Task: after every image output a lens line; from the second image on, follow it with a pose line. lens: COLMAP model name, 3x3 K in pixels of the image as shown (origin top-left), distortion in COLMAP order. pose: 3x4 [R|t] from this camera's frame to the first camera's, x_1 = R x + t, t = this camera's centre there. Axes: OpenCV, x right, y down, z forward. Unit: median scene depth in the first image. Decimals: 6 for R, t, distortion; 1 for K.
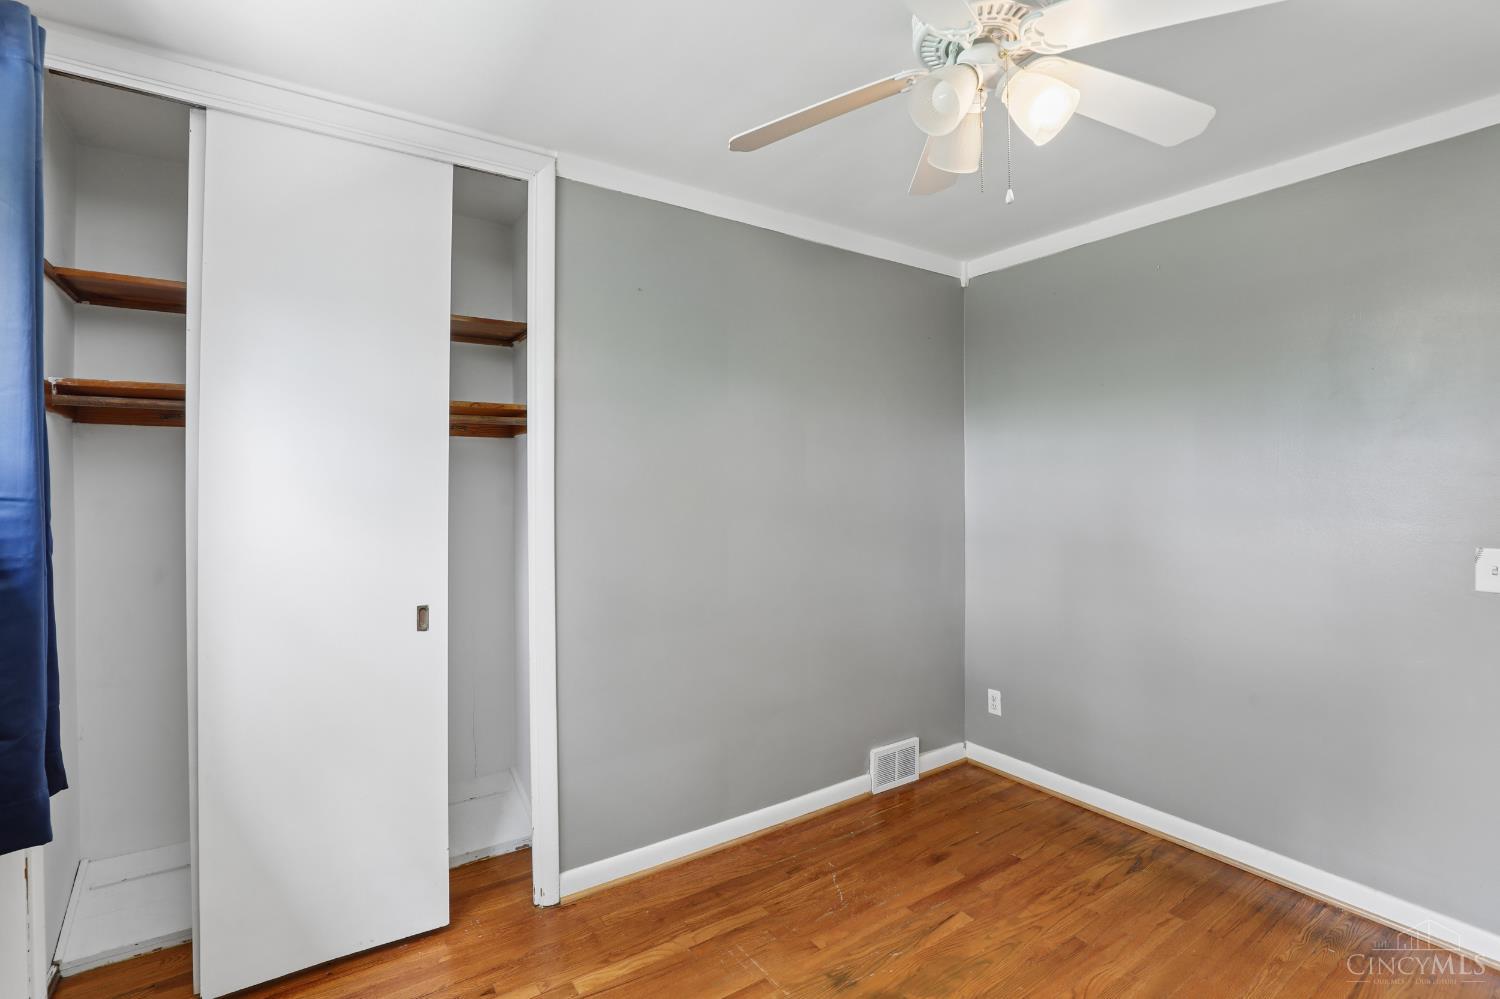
lens RADIAL K [[691.4, 0, 748.6], [0, 691.4, 486.2], [0, 0, 1]] dist [-0.025434, 0.000641]
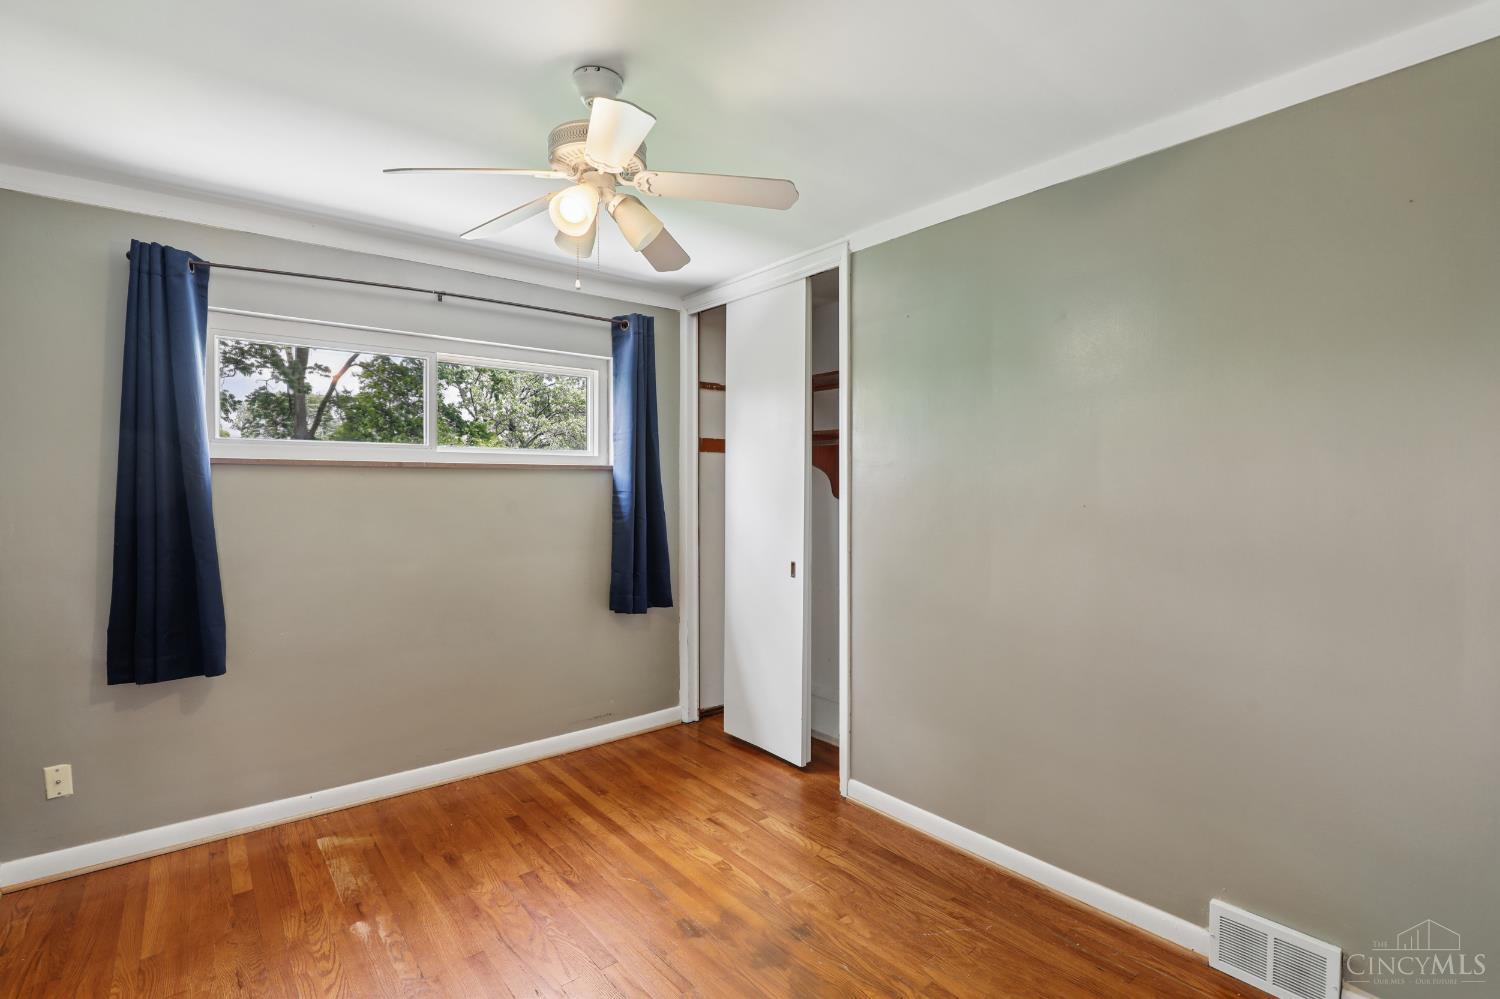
lens RADIAL K [[691.4, 0, 748.6], [0, 691.4, 486.2], [0, 0, 1]] dist [-0.025434, 0.000641]
pose [[0.096234, 0.007045, -0.995334, 1.032165], [-0.005928, 0.999961, 0.006504, -0.006882], [0.995341, 0.005274, 0.096272, 0.674828]]
